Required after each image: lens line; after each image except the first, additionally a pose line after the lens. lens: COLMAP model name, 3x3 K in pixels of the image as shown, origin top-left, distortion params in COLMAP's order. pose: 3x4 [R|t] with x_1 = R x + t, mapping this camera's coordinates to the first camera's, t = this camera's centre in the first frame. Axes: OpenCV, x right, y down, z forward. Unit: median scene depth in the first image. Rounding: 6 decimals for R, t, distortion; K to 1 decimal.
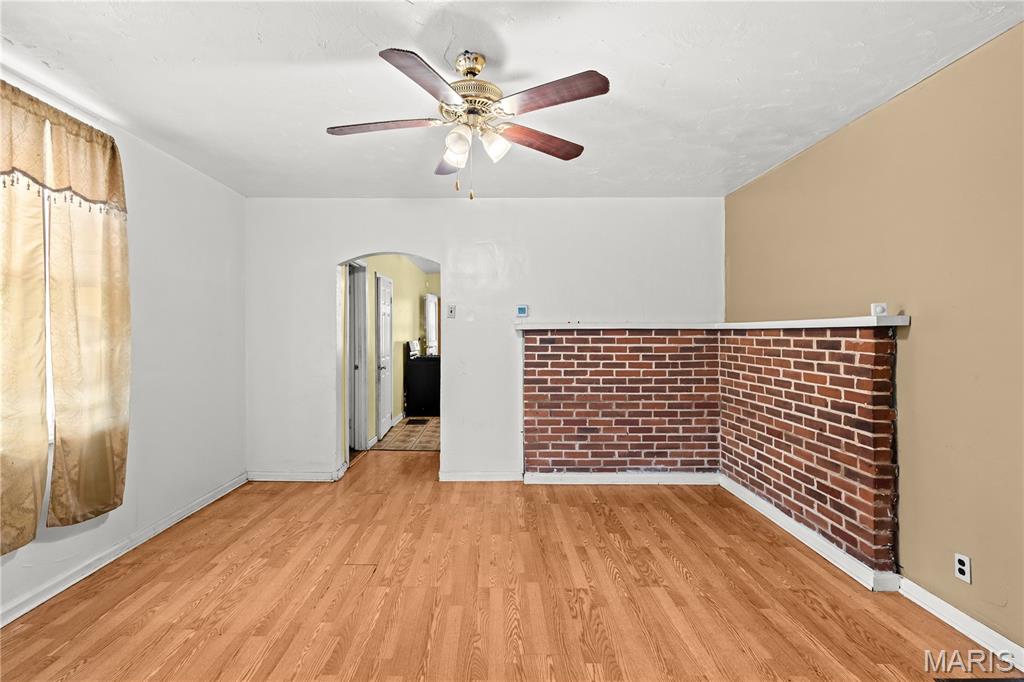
lens RADIAL K [[472.2, 0, 492.2], [0, 472.2, 344.3], [0, 0, 1]] dist [0.006178, 0.000304]
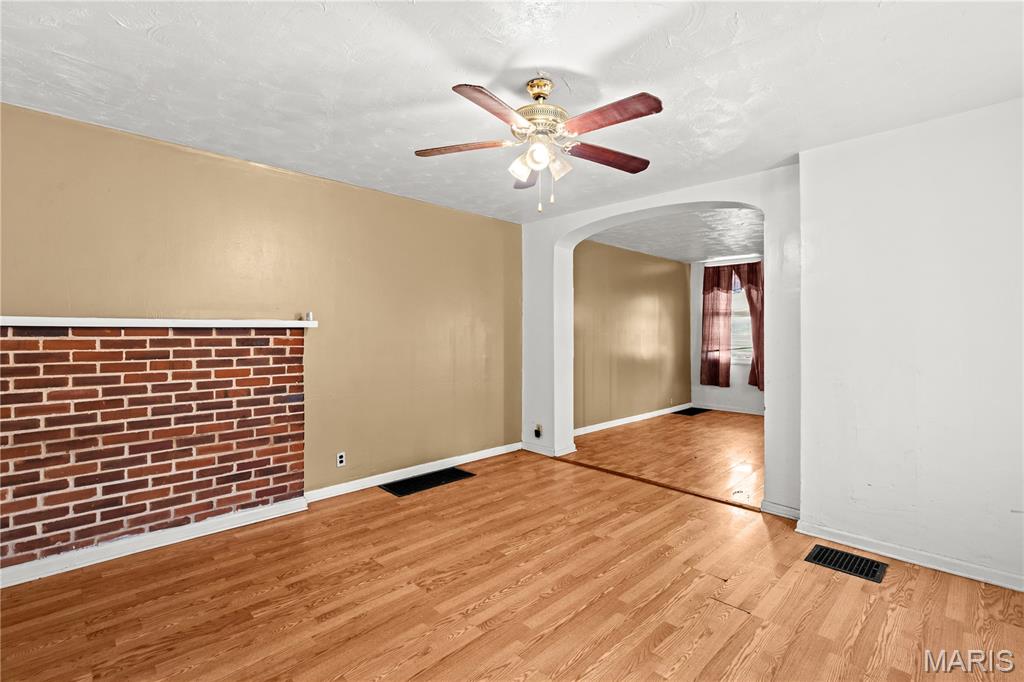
lens RADIAL K [[472.2, 0, 513.6], [0, 472.2, 338.6], [0, 0, 1]] dist [0.006178, 0.000304]
pose [[-0.704432, -0.011802, 0.709673, -0.491751], [0.015995, 0.999344, 0.032496, -0.029586], [-0.709591, 0.034242, -0.703781, 1.143678]]
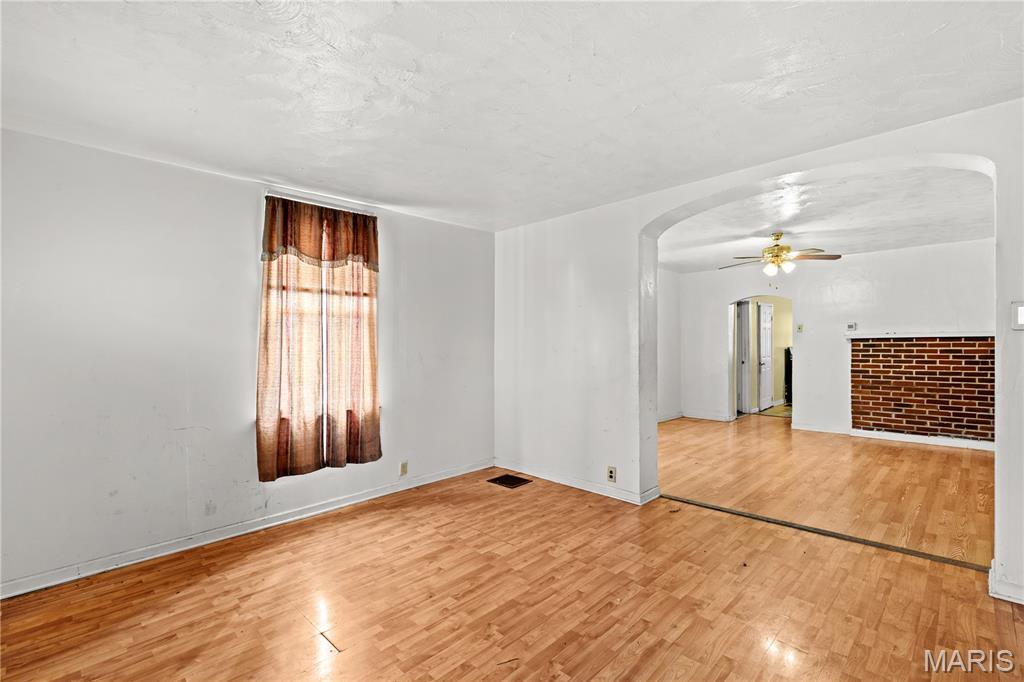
lens RADIAL K [[472.2, 0, 510.6], [0, 472.2, 343.7], [0, 0, 1]] dist [0.006178, 0.000304]
pose [[0.711831, -0.006521, -0.702320, 0.378391], [-0.006696, 0.999848, -0.016069, 0.019656], [0.702319, 0.016141, 0.711680, -0.950802]]
